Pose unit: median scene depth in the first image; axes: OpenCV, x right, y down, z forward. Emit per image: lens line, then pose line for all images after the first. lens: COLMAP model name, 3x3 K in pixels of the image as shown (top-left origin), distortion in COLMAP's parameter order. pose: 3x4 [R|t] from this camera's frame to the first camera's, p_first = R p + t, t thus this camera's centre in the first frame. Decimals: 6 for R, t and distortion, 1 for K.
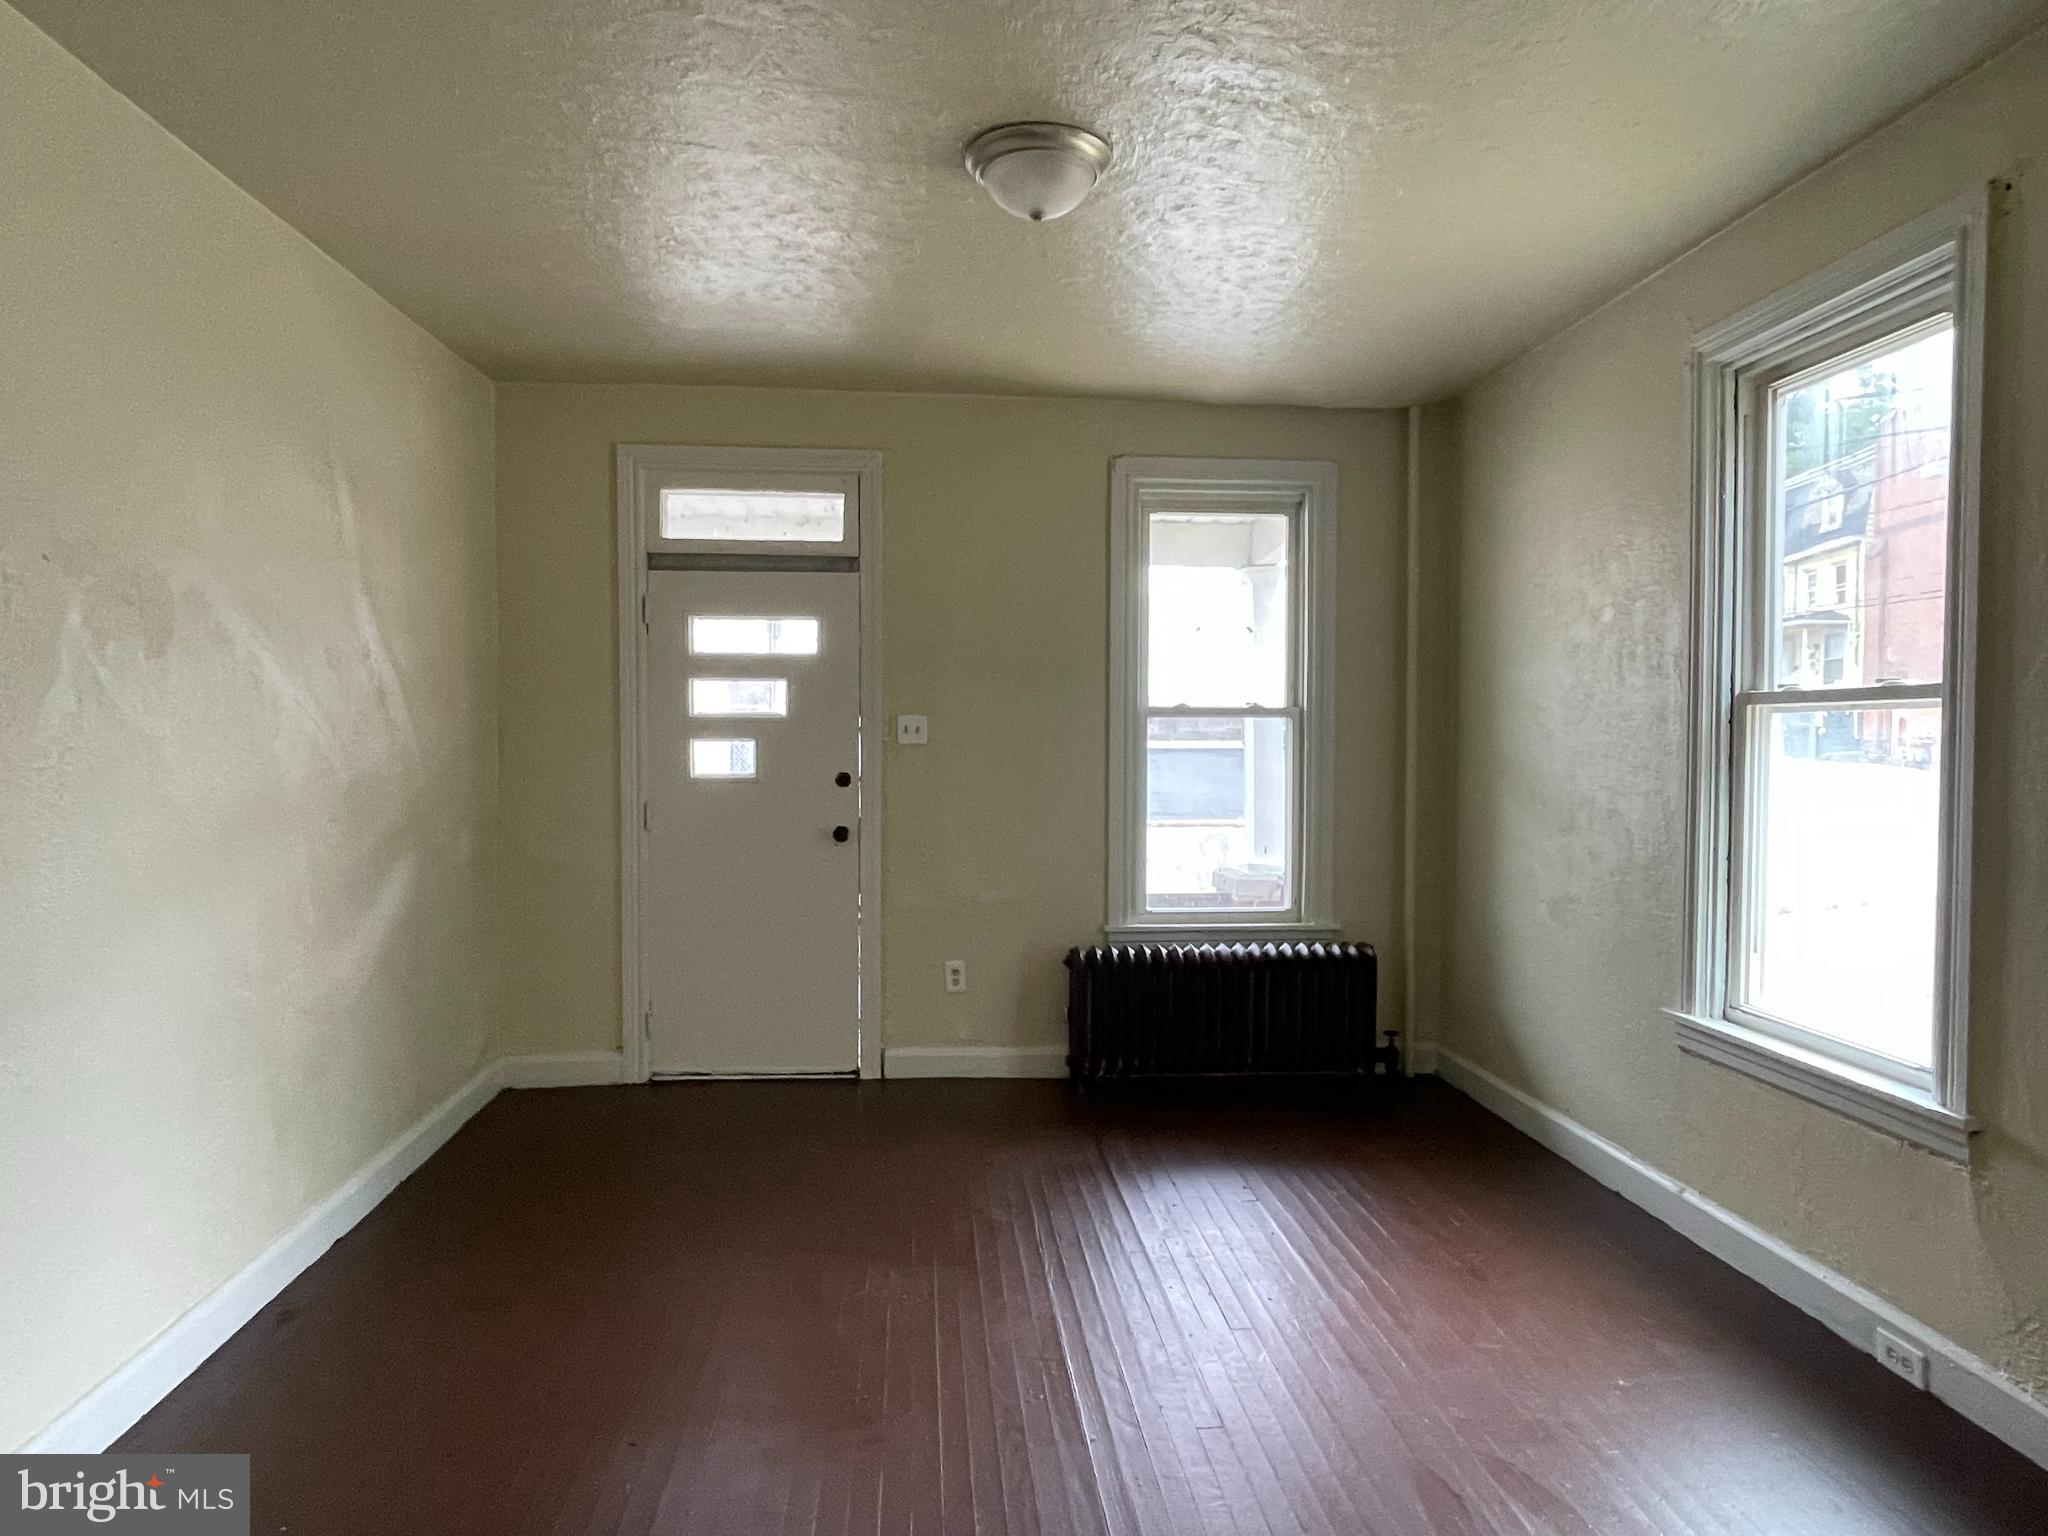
lens RADIAL K [[1183.8, 0, 1019.8], [0, 1183.8, 759.4], [0, 0, 1]] dist [-0.012652, -0.001944]
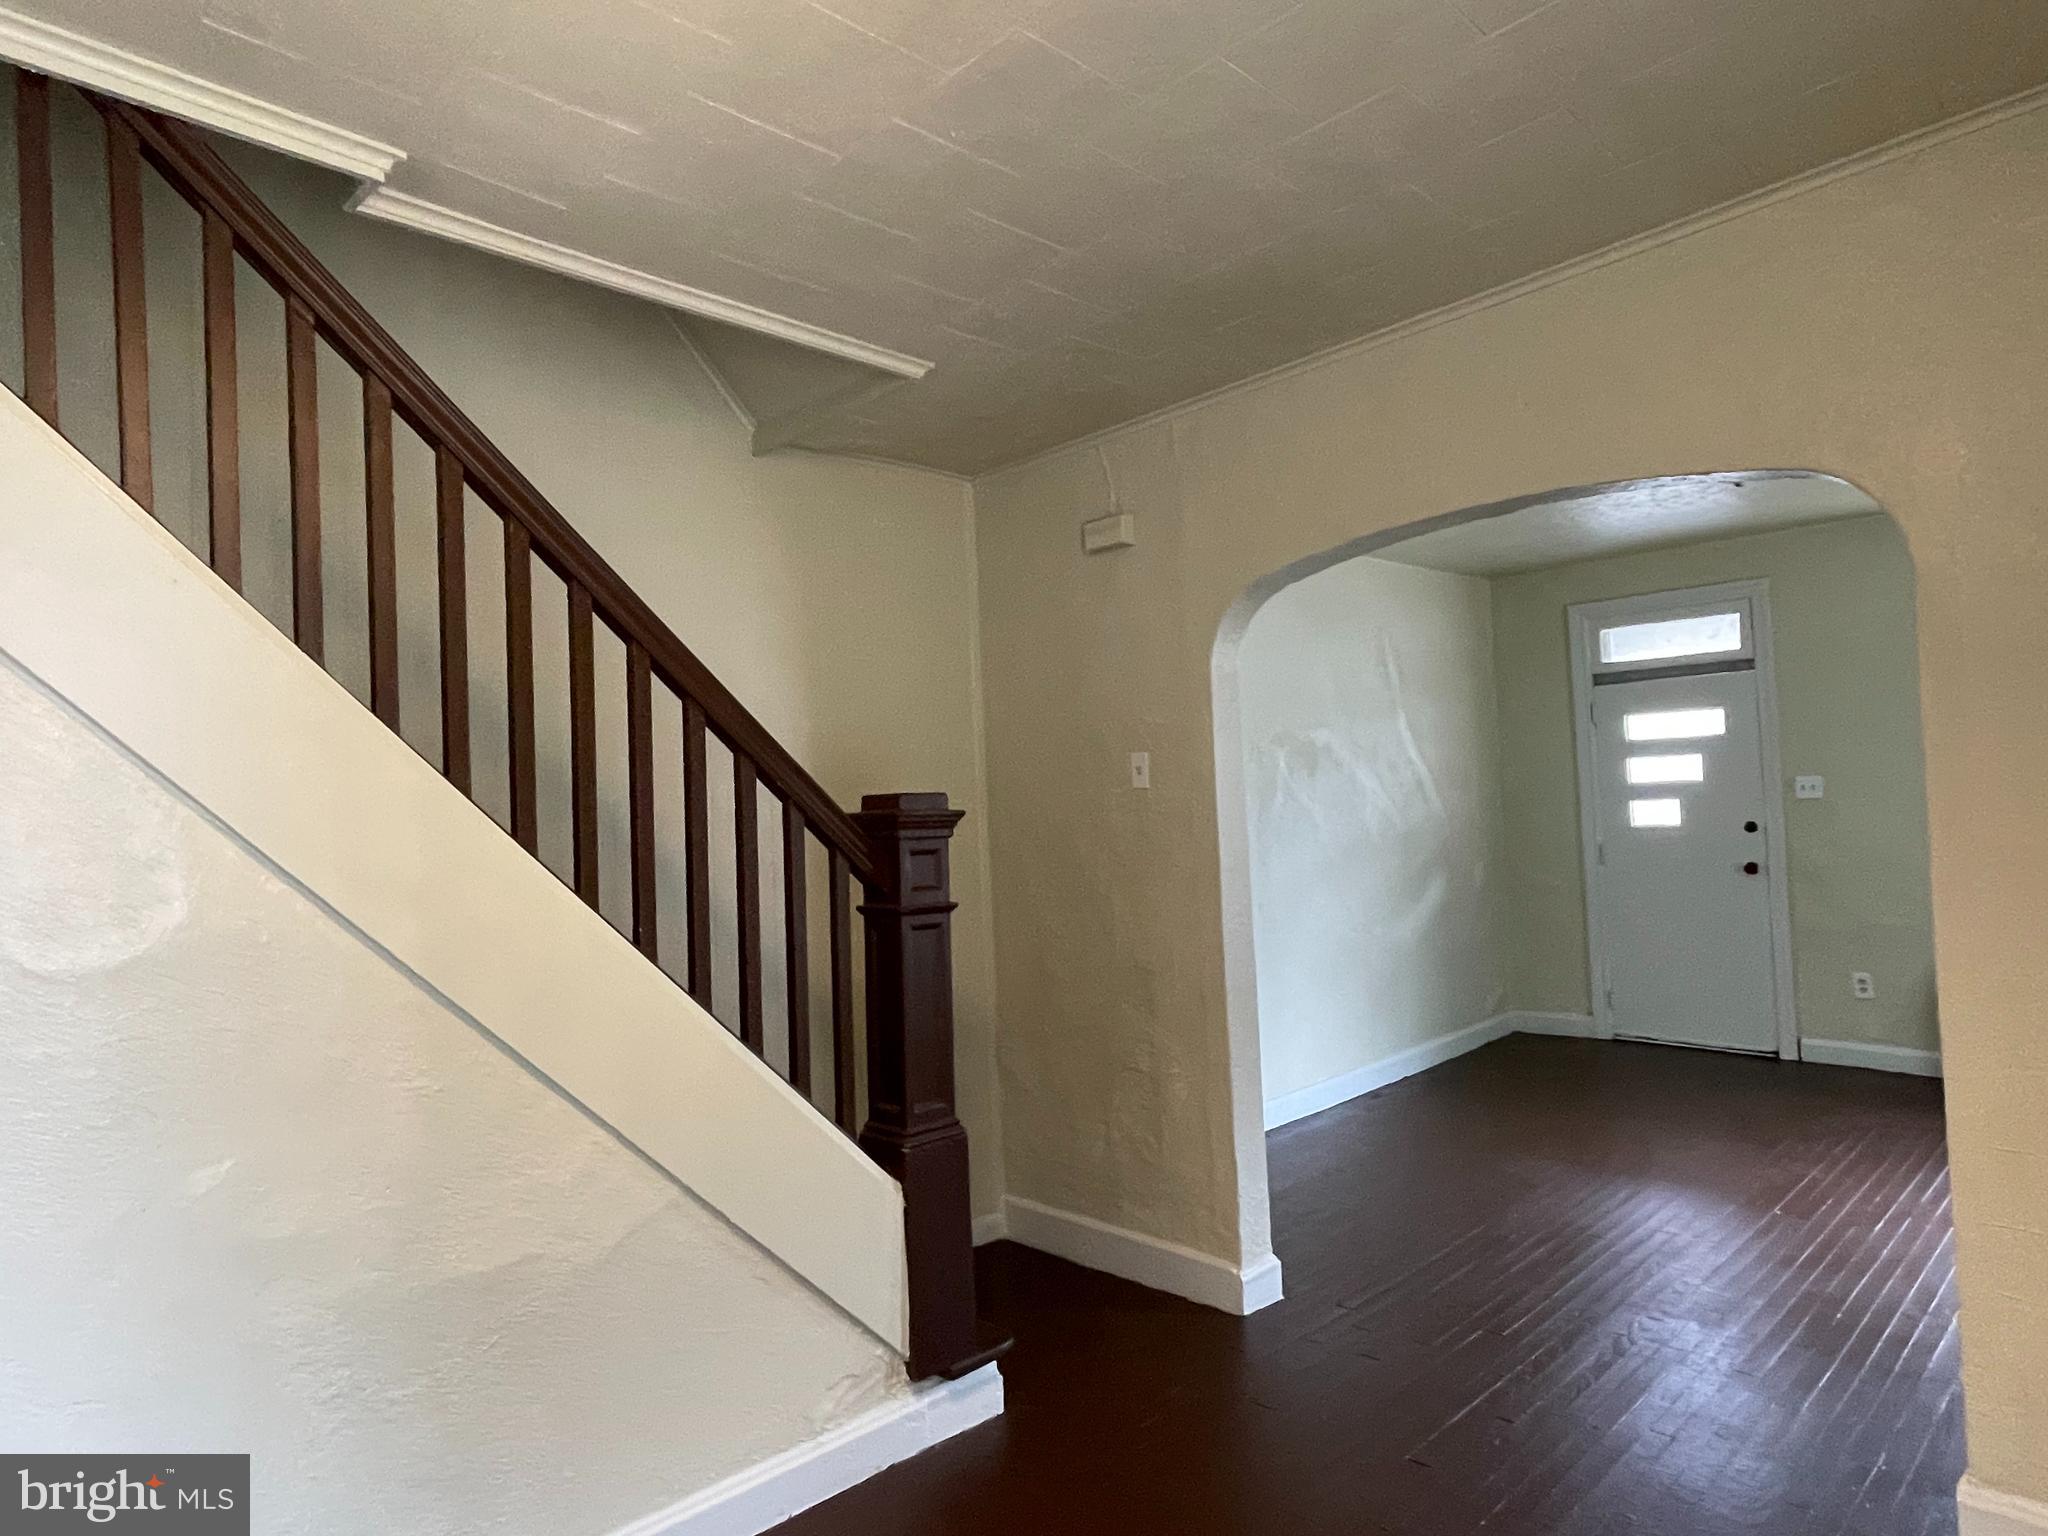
lens RADIAL K [[1183.8, 0, 1016.8], [0, 1183.8, 764.0], [0, 0, 1]] dist [-0.012652, -0.001944]
pose [[0.623931, -0.054886, -0.779549, 0.369687], [0.021522, 0.998359, -0.053067, -0.001061], [0.781183, 0.016333, 0.624089, -0.466190]]
